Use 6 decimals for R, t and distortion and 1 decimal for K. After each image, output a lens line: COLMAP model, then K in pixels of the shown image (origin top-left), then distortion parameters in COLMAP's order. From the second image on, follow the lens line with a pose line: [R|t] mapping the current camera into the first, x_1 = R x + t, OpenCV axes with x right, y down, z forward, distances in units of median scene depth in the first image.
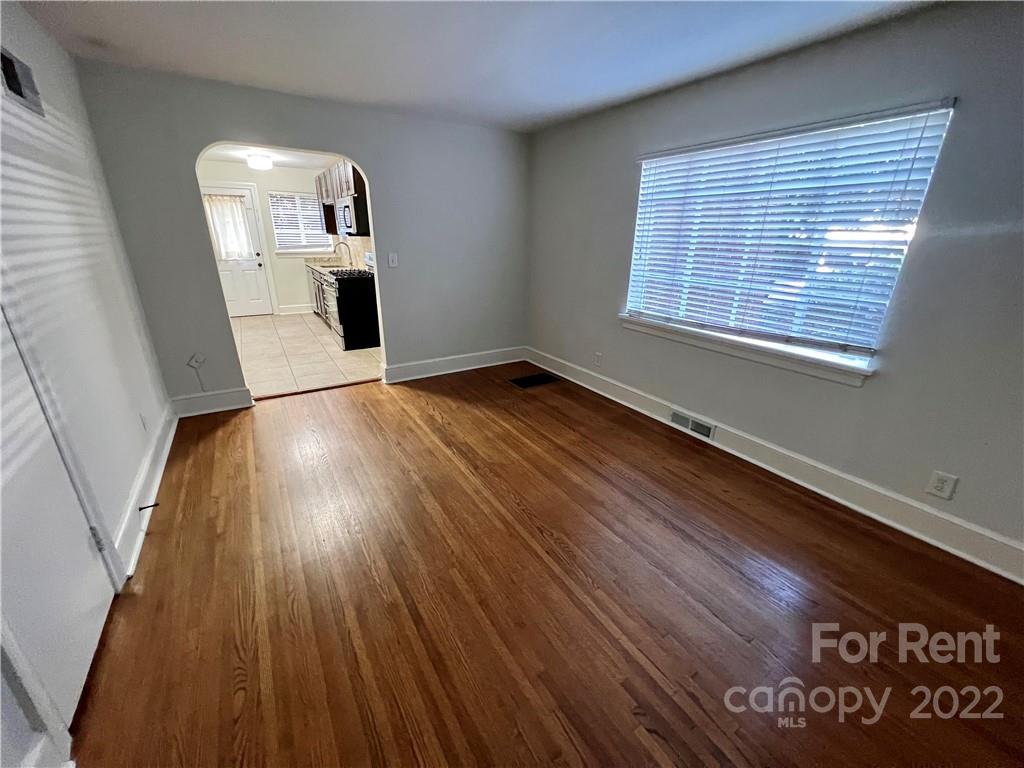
lens RADIAL K [[413.5, 0, 512.0], [0, 413.5, 384.0], [0, 0, 1]] dist [0.017726, 0.000079]
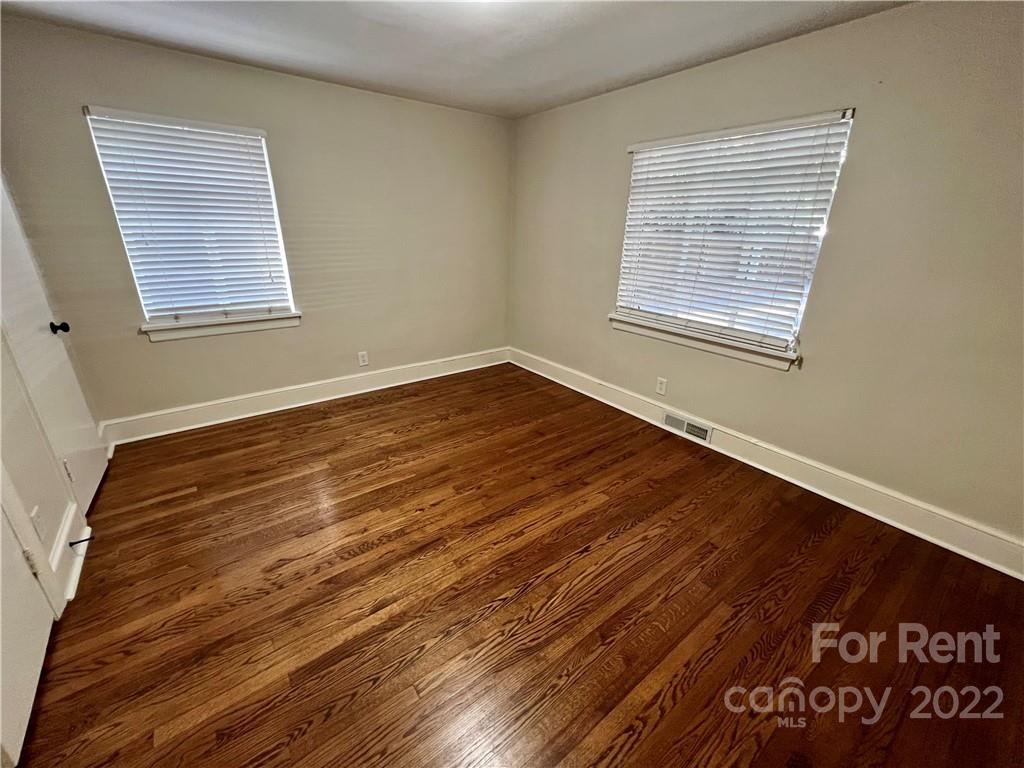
lens RADIAL K [[409.8, 0, 512.0], [0, 409.8, 384.0], [0, 0, 1]] dist [-0.011830, -0.000198]
pose [[0.994446, -0.025848, 0.102025, -0.066669], [0.023379, 0.999406, 0.025318, -0.035881], [-0.102618, -0.022792, 0.994460, 0.095570]]
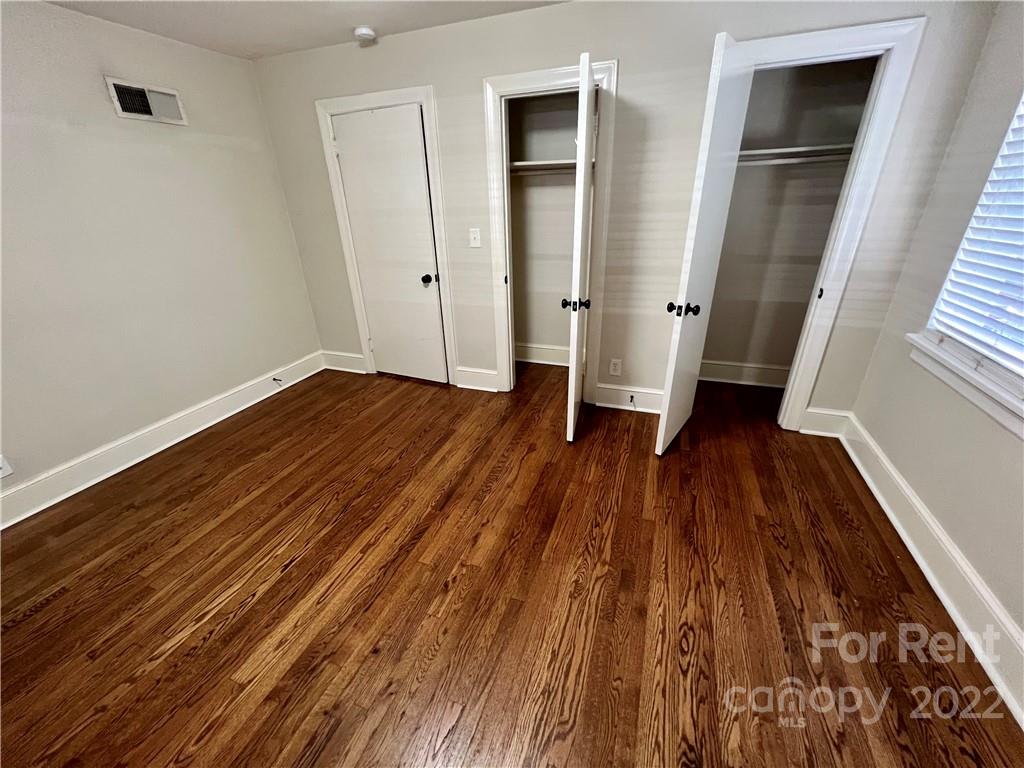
lens RADIAL K [[409.8, 0, 512.0], [0, 409.8, 384.0], [0, 0, 1]] dist [-0.011830, -0.000198]
pose [[-0.784995, 0.264909, -0.560005, 0.292100], [-0.190659, 0.756777, 0.625251, -0.725435], [0.589433, 0.597589, -0.543558, 2.052958]]
